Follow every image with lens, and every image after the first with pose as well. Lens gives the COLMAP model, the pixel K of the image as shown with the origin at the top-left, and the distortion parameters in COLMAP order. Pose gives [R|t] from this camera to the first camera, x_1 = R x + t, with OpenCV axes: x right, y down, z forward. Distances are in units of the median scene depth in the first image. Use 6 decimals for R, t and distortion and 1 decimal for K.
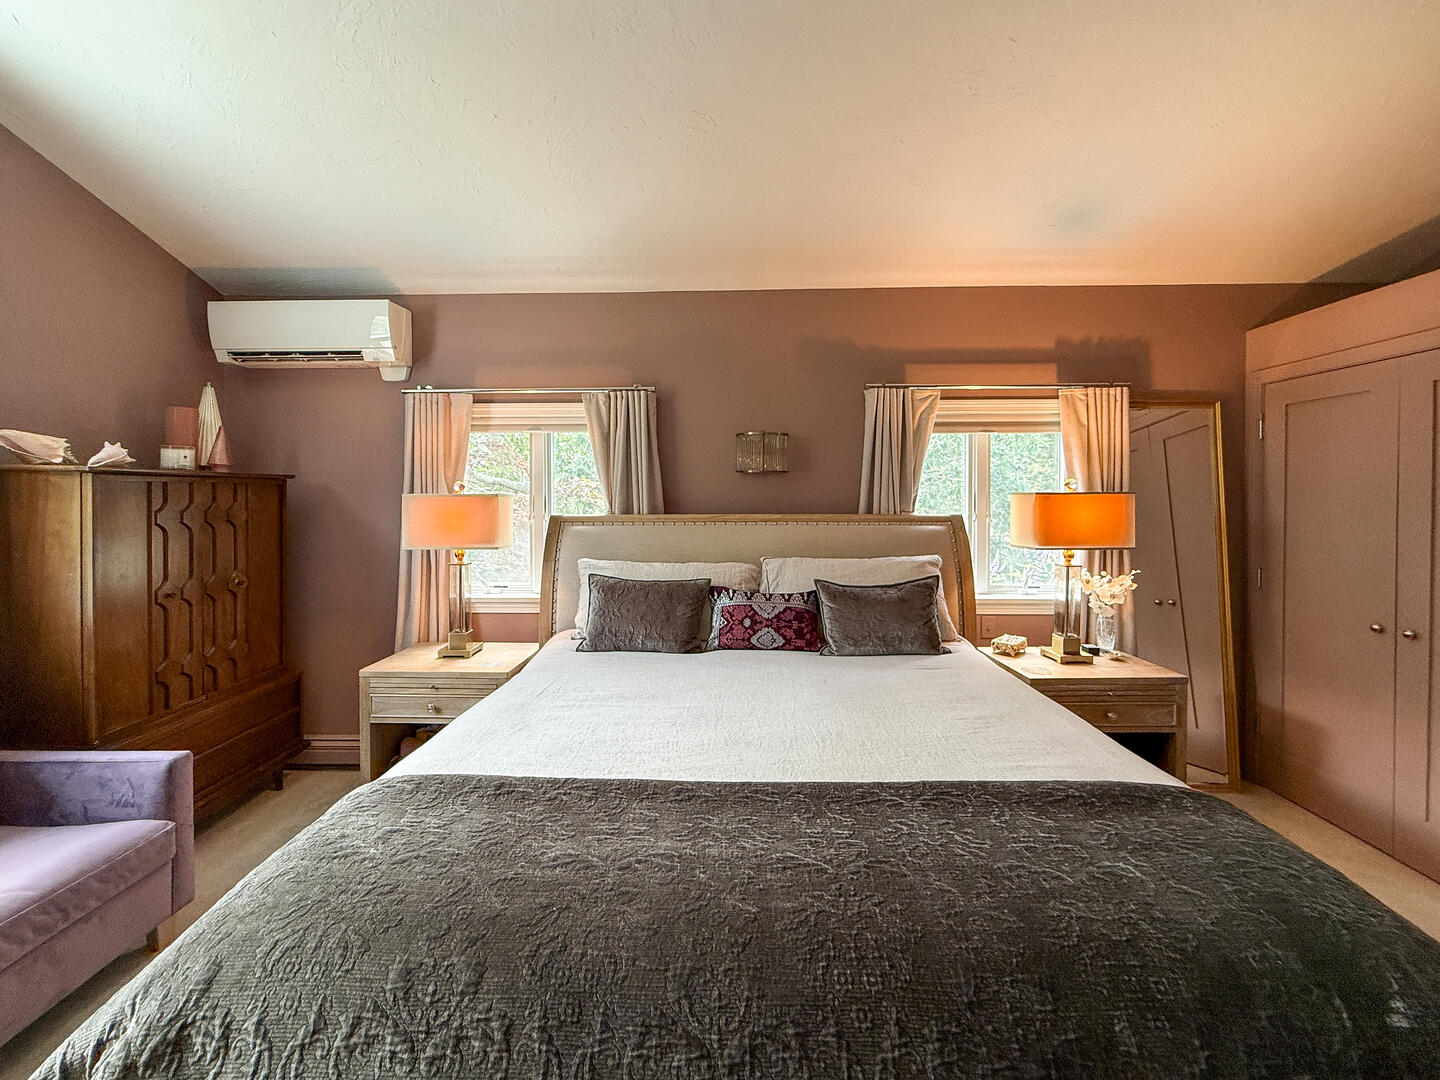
lens RADIAL K [[588.3, 0, 717.3], [0, 588.3, 498.0], [0, 0, 1]] dist [-0.002047, 0.000341]
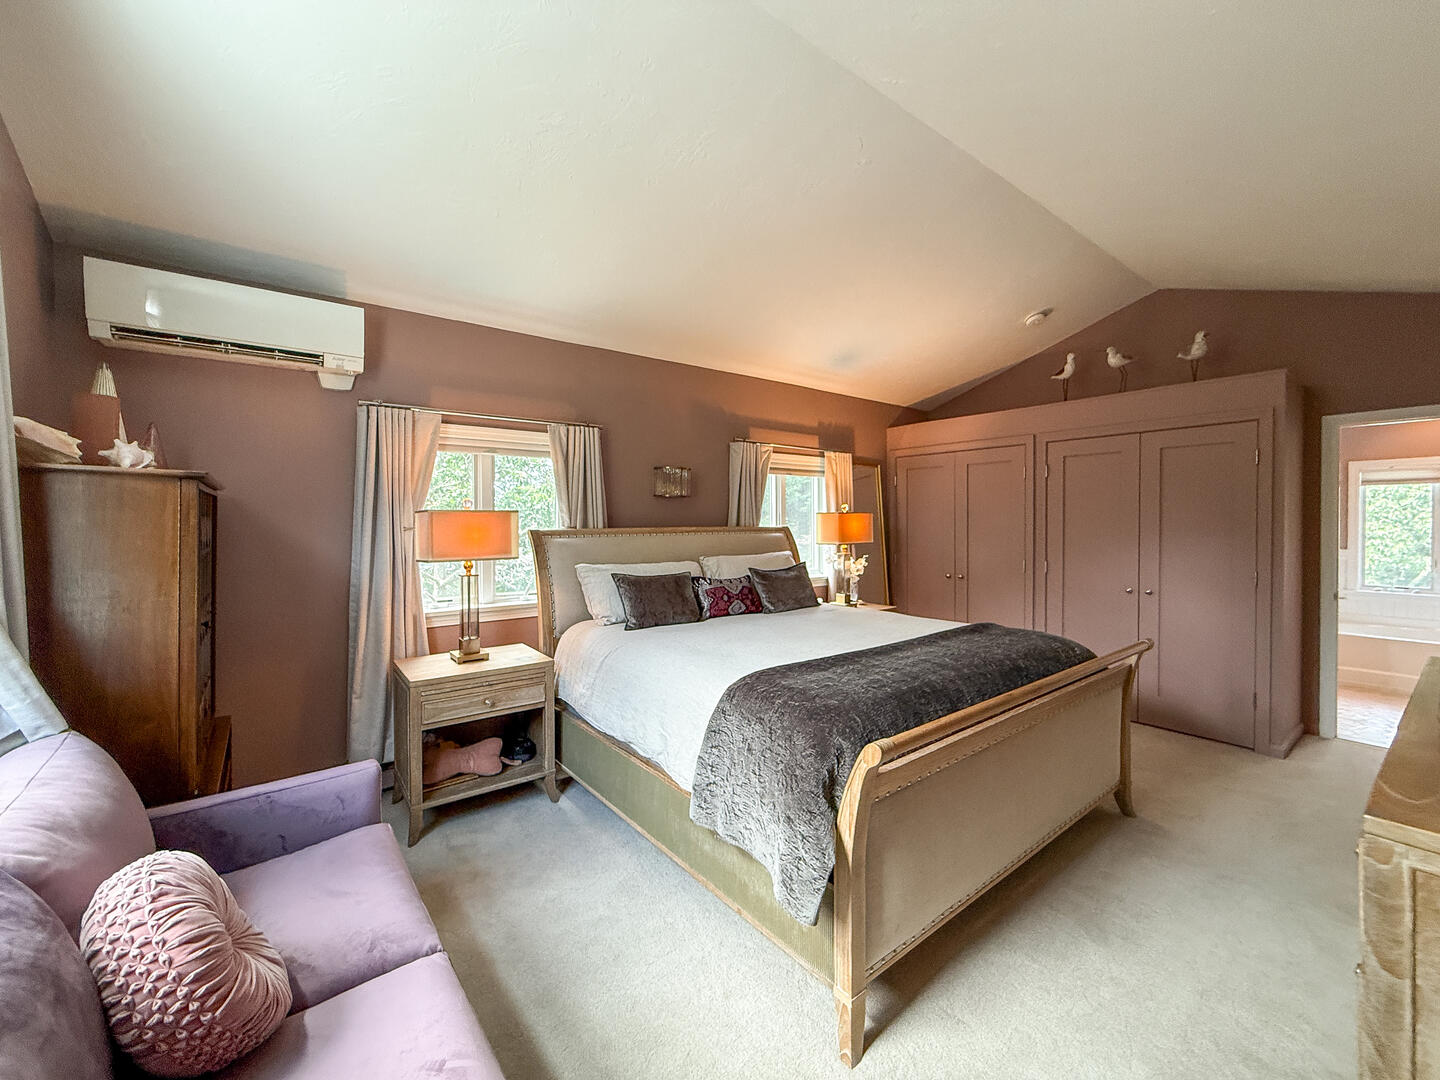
lens RADIAL K [[588.3, 0, 702.4], [0, 588.3, 517.1], [0, 0, 1]] dist [-0.002047, 0.000341]
pose [[0.781763, 0.002732, 0.623569, -0.741234], [0.001678, 0.999978, -0.006485, 0.012907], [-0.623573, 0.006116, 0.781741, -0.104373]]
